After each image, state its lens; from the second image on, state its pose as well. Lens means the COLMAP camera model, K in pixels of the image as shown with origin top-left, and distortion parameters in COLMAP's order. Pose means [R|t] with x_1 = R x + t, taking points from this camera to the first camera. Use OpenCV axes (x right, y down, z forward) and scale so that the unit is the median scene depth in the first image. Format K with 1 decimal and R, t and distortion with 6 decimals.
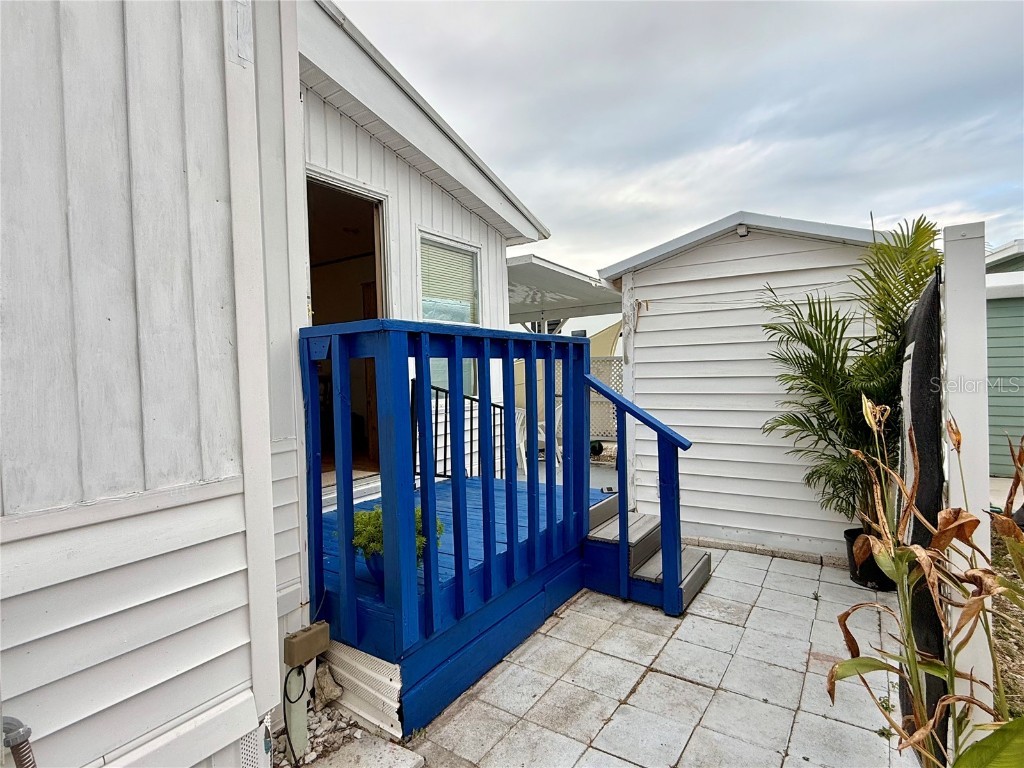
lens RADIAL K [[527.1, 0, 508.6], [0, 527.1, 383.1], [0, 0, 1]] dist [-0.001068, -0.000040]
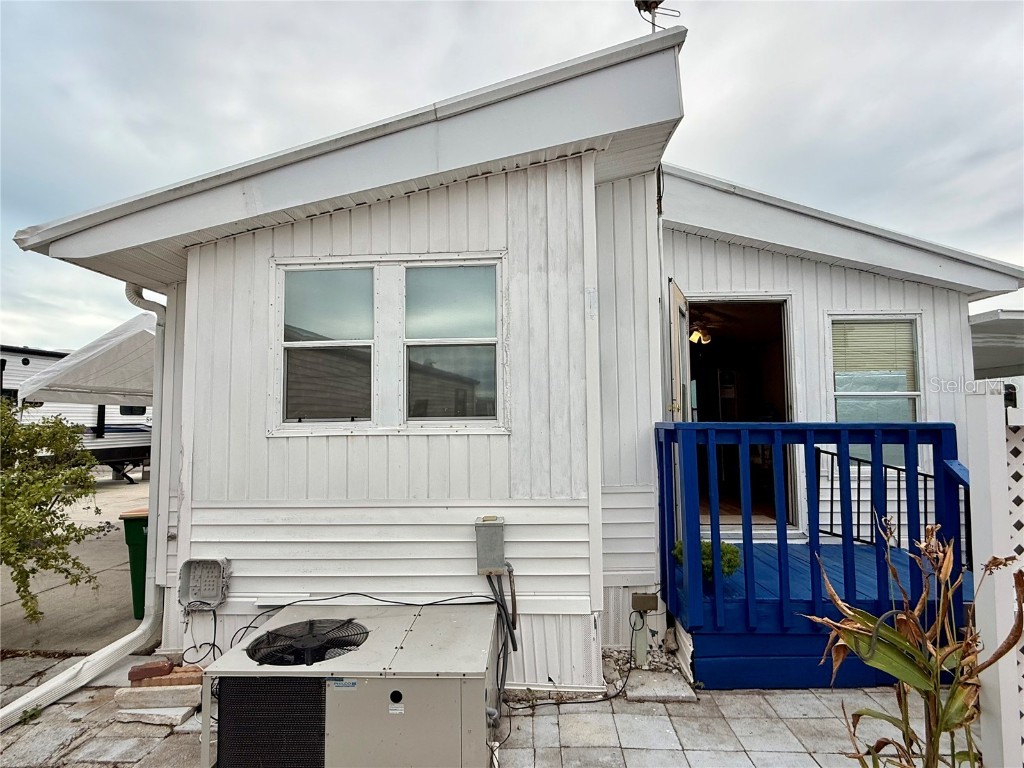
lens RADIAL K [[547.0, 0, 510.1], [0, 547.0, 385.6], [0, 0, 1]] dist [-0.001447, -0.000450]
pose [[0.522422, -0.021835, -0.852407, 0.898739], [-0.026107, 0.998794, -0.041586, -0.137533], [0.852287, 0.043980, 0.521222, -0.359233]]
